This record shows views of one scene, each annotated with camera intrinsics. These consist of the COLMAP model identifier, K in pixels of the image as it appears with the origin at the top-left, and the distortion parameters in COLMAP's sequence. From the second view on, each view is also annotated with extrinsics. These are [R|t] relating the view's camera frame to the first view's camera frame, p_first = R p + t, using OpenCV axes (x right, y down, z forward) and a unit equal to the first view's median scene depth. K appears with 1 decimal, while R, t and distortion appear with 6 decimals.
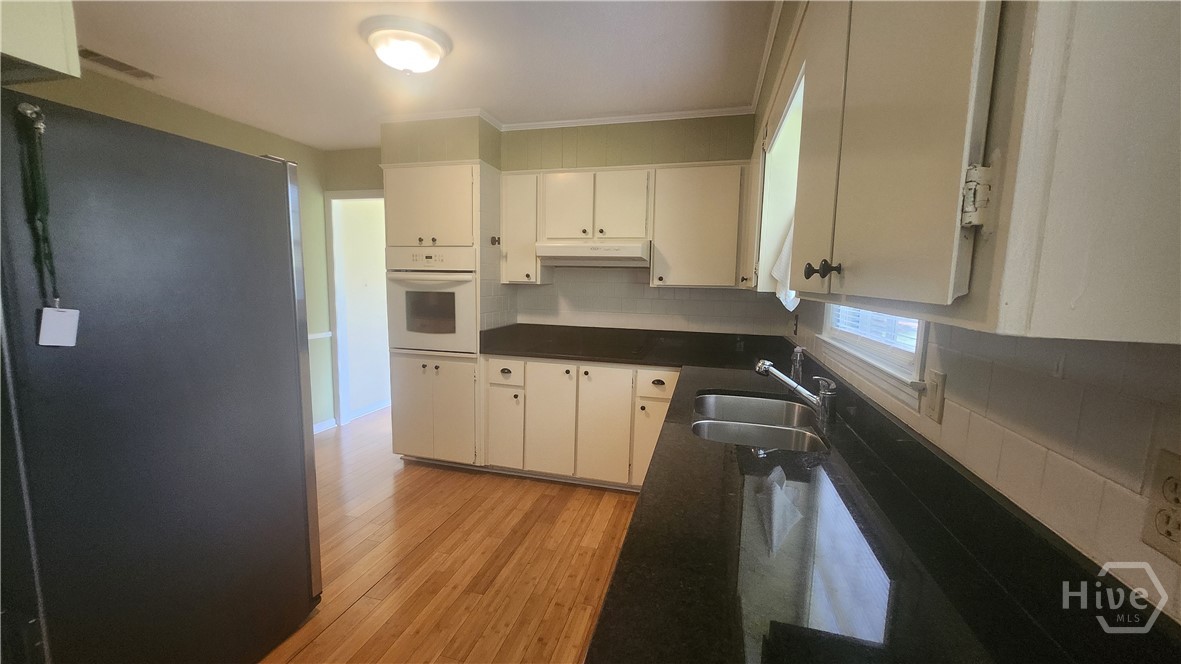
lens RADIAL K [[467.7, 0, 588.7], [0, 467.7, 335.6], [0, 0, 1]] dist [0.009206, 0.000235]
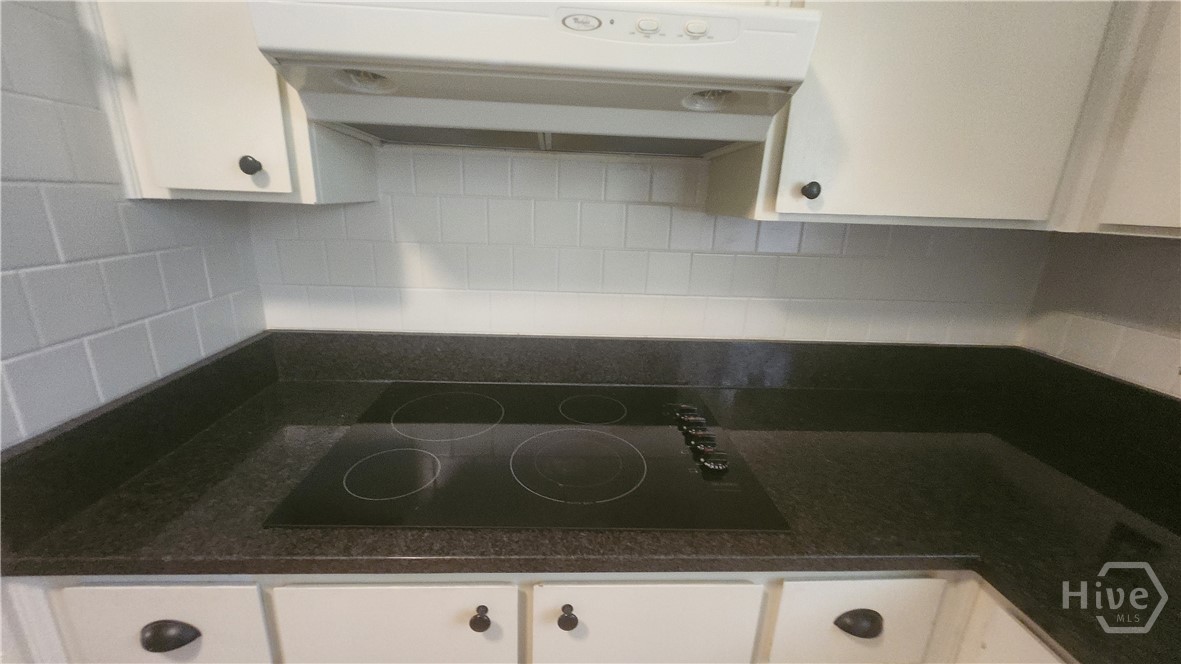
lens RADIAL K [[462.2, 0, 580.4], [0, 462.2, 332.6], [0, 0, 1]] dist [-0.000440, -0.000116]
pose [[0.952504, -0.073857, 0.295434, -0.050291], [0.015733, 0.980783, 0.194466, -0.092049], [-0.304120, -0.180582, 0.935362, 0.748723]]
